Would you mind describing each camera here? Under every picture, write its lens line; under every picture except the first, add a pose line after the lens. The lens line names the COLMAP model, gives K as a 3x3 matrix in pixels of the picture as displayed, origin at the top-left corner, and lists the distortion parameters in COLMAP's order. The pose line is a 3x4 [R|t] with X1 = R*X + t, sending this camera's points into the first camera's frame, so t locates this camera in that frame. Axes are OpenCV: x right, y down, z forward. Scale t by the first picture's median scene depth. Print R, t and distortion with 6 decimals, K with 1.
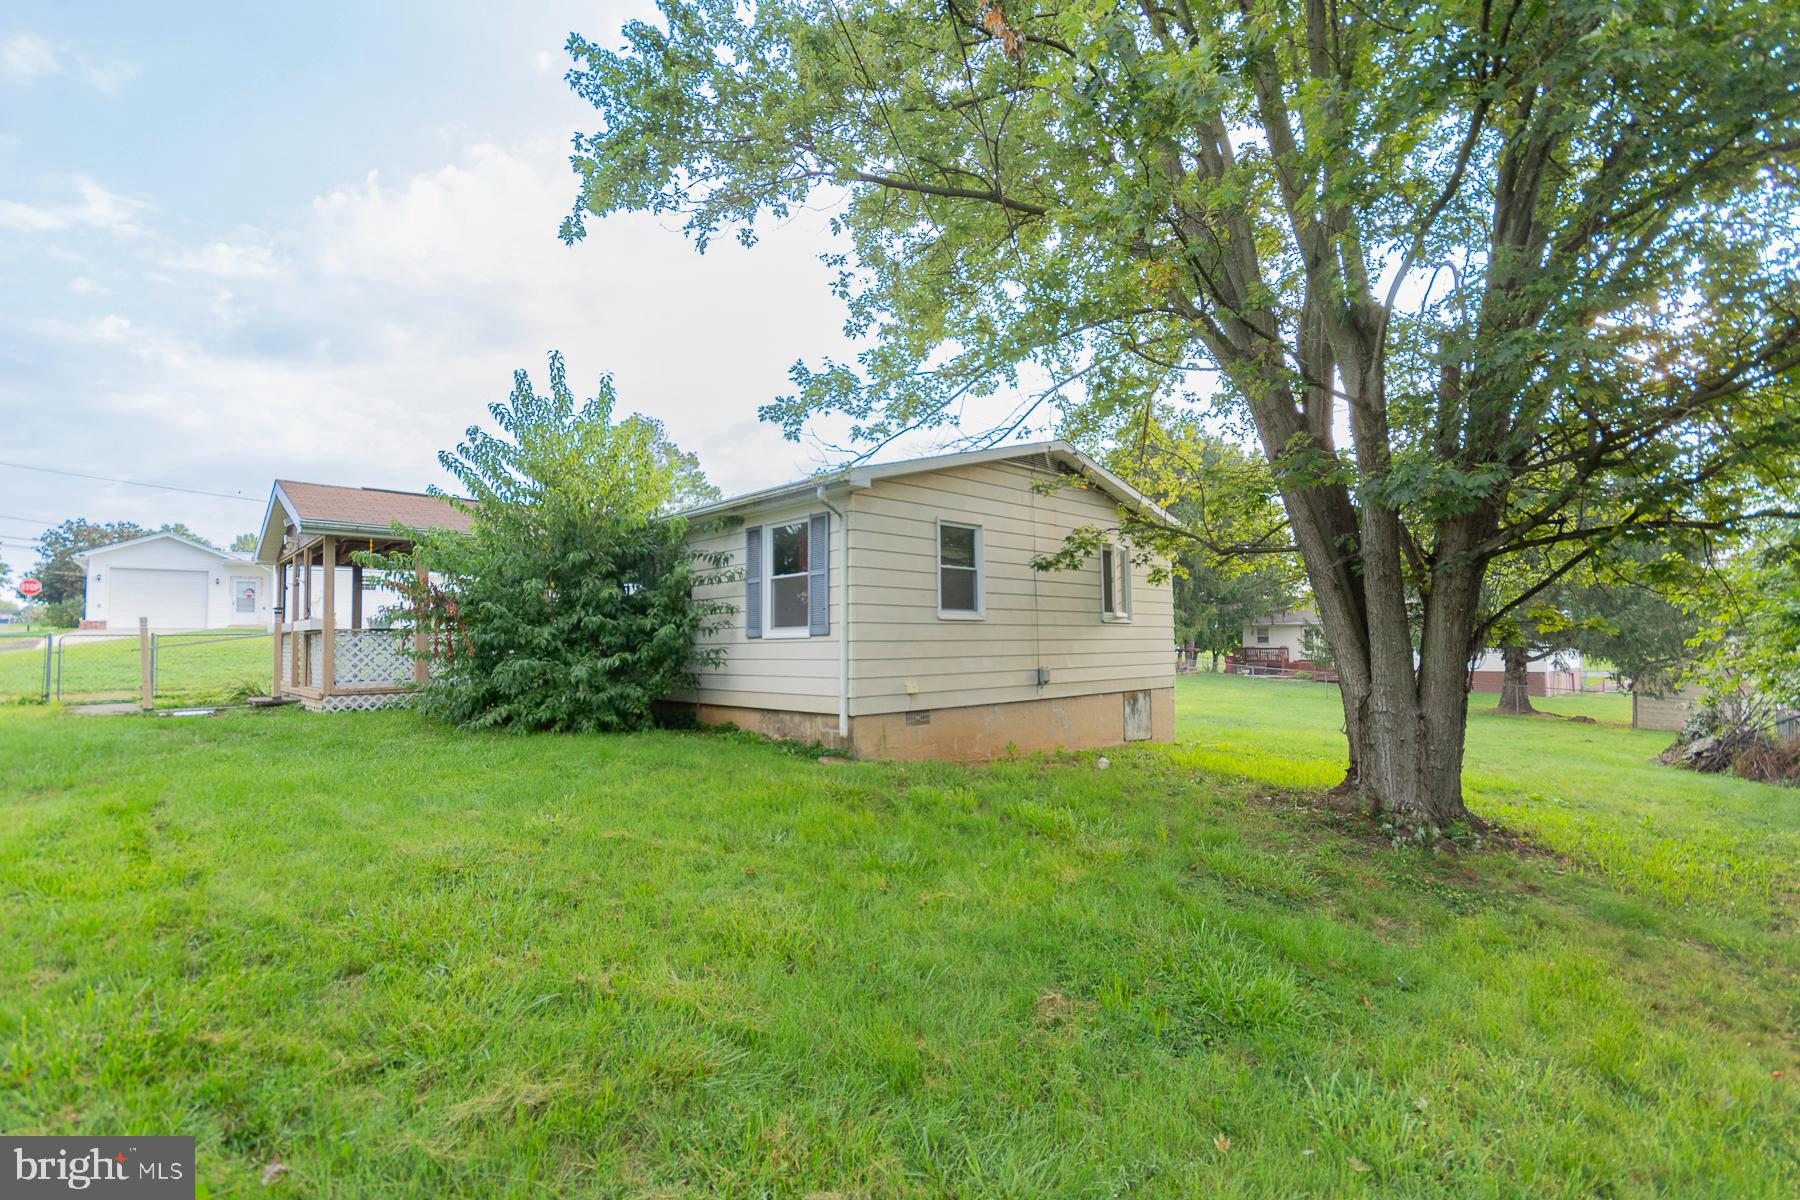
lens RADIAL K [[782.3, 0, 899.5], [0, 782.3, 608.5], [0, 0, 1]] dist [0.001290, -0.000421]
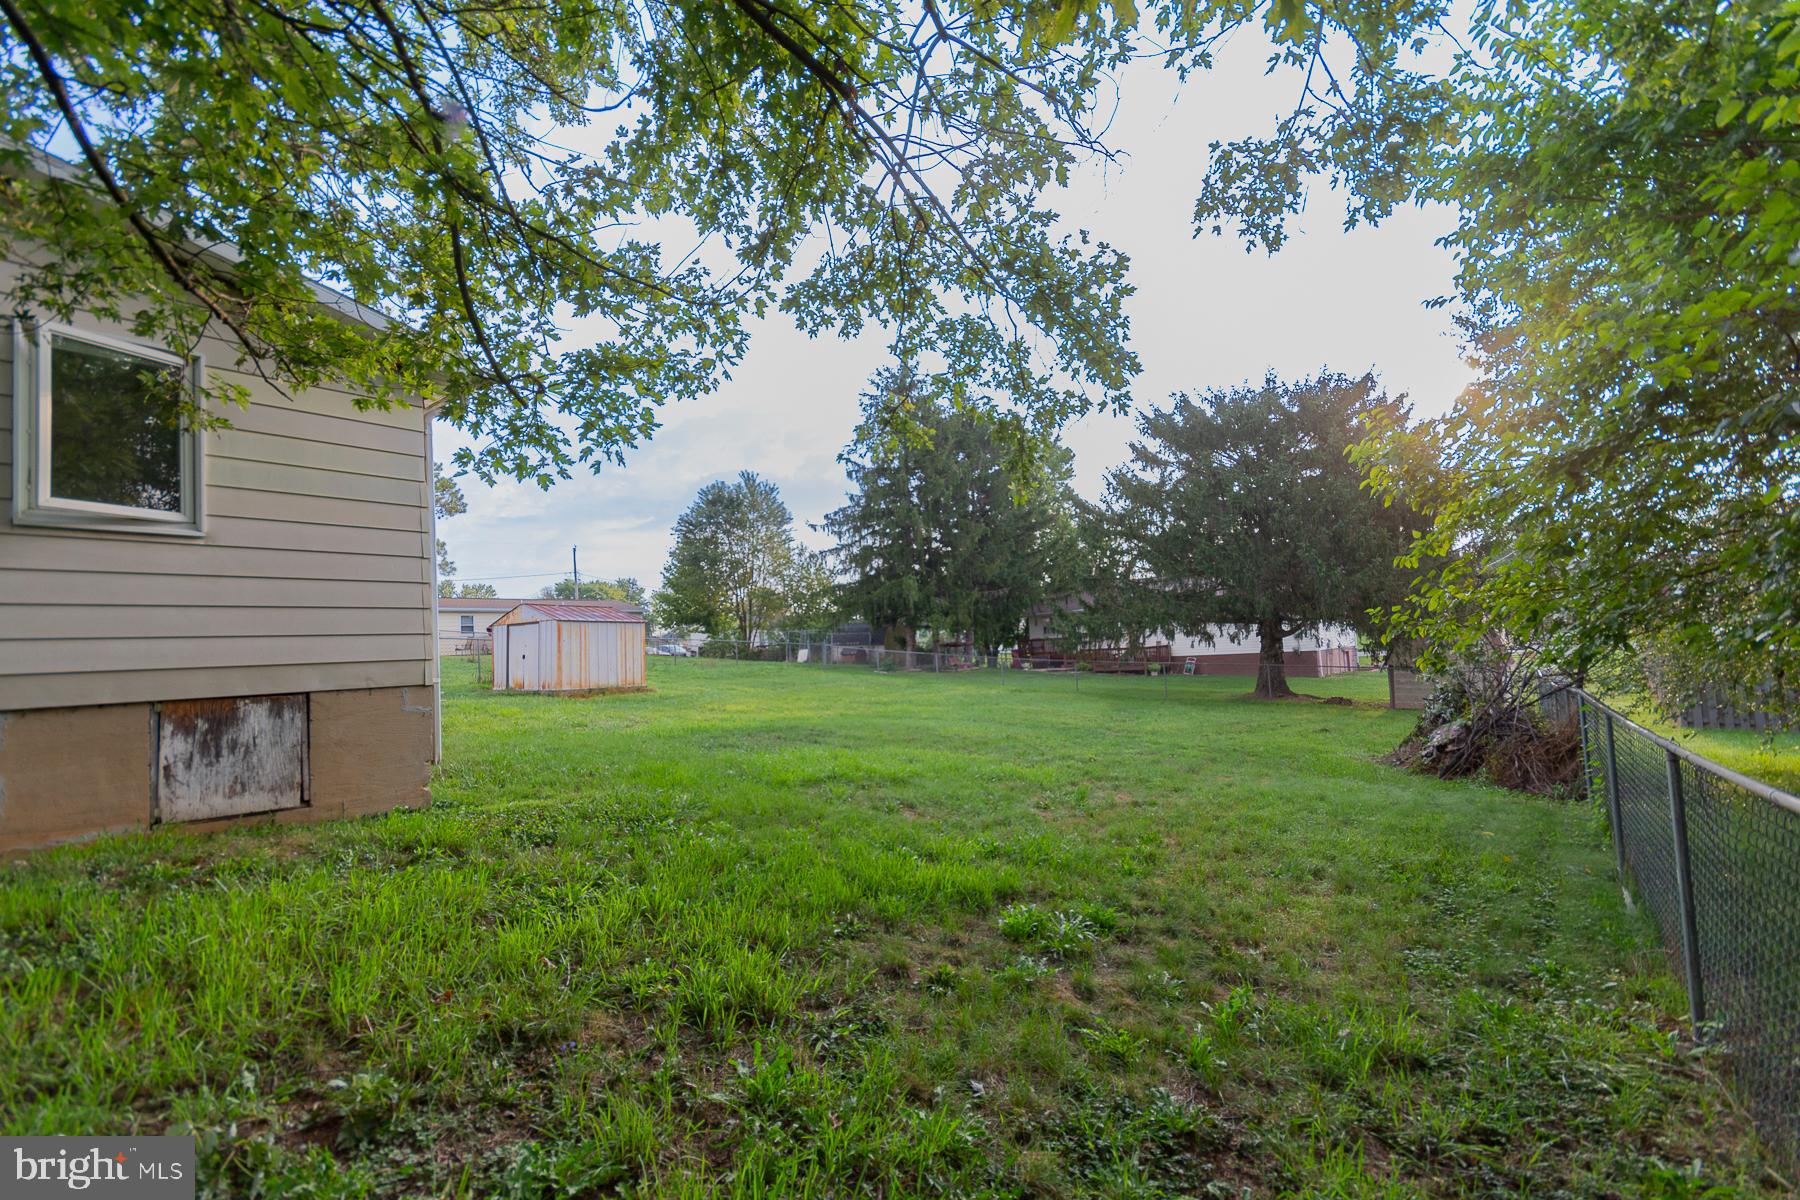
lens RADIAL K [[782.3, 0, 899.5], [0, 782.3, 608.5], [0, 0, 1]] dist [0.001290, -0.000421]
pose [[0.985081, -0.032201, 0.169051, 0.452634], [0.034409, 0.999356, -0.010147, 0.057607], [-0.168615, 0.015813, 0.985555, 0.415566]]
